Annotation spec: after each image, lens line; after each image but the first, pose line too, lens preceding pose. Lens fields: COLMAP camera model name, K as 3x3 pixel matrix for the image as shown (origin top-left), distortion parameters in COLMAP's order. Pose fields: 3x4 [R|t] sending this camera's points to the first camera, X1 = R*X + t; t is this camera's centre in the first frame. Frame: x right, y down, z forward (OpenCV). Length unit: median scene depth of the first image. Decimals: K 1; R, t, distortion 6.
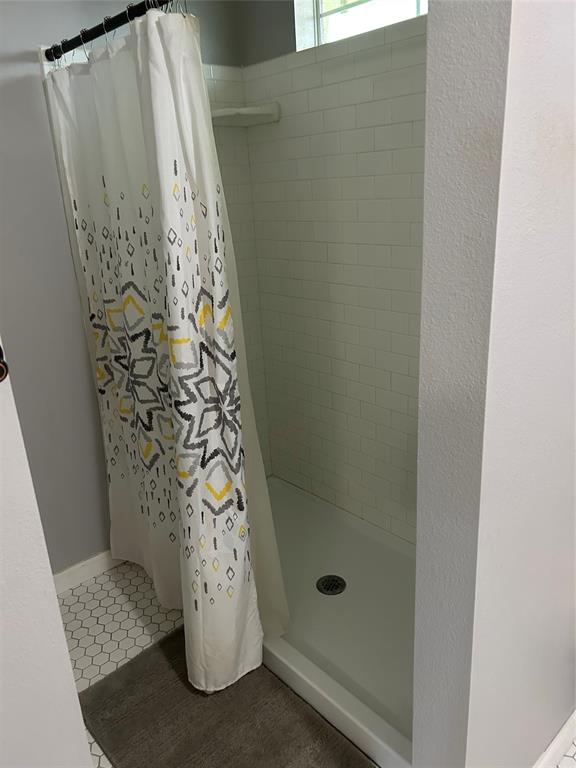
lens RADIAL K [[591.2, 0, 288.0], [0, 591.2, 384.0], [0, 0, 1]] dist [0.127098, -0.168960]
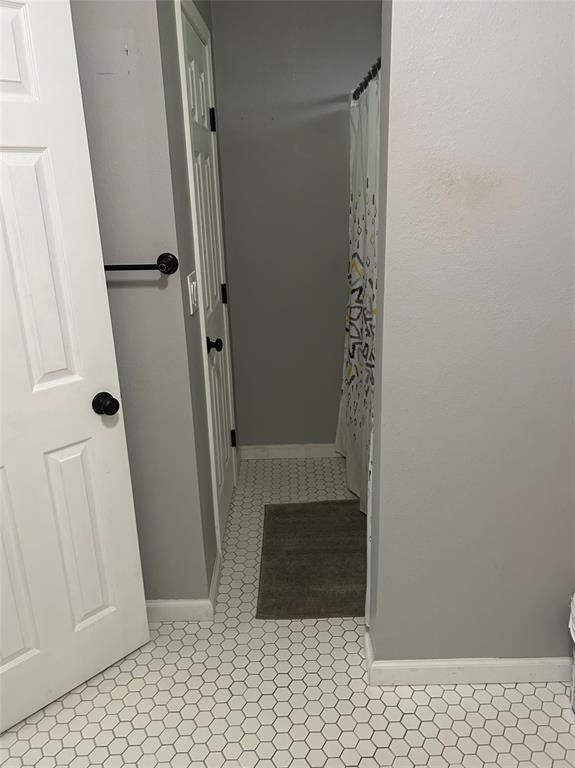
lens RADIAL K [[591.2, 0, 287.5], [0, 591.2, 384.0], [0, 0, 1]] dist [0.127098, -0.168960]
pose [[0.752573, 0.235677, -0.614890, 0.561013], [-0.224181, 0.969680, 0.097282, 0.036300], [0.619174, 0.064635, 0.782590, -0.220340]]
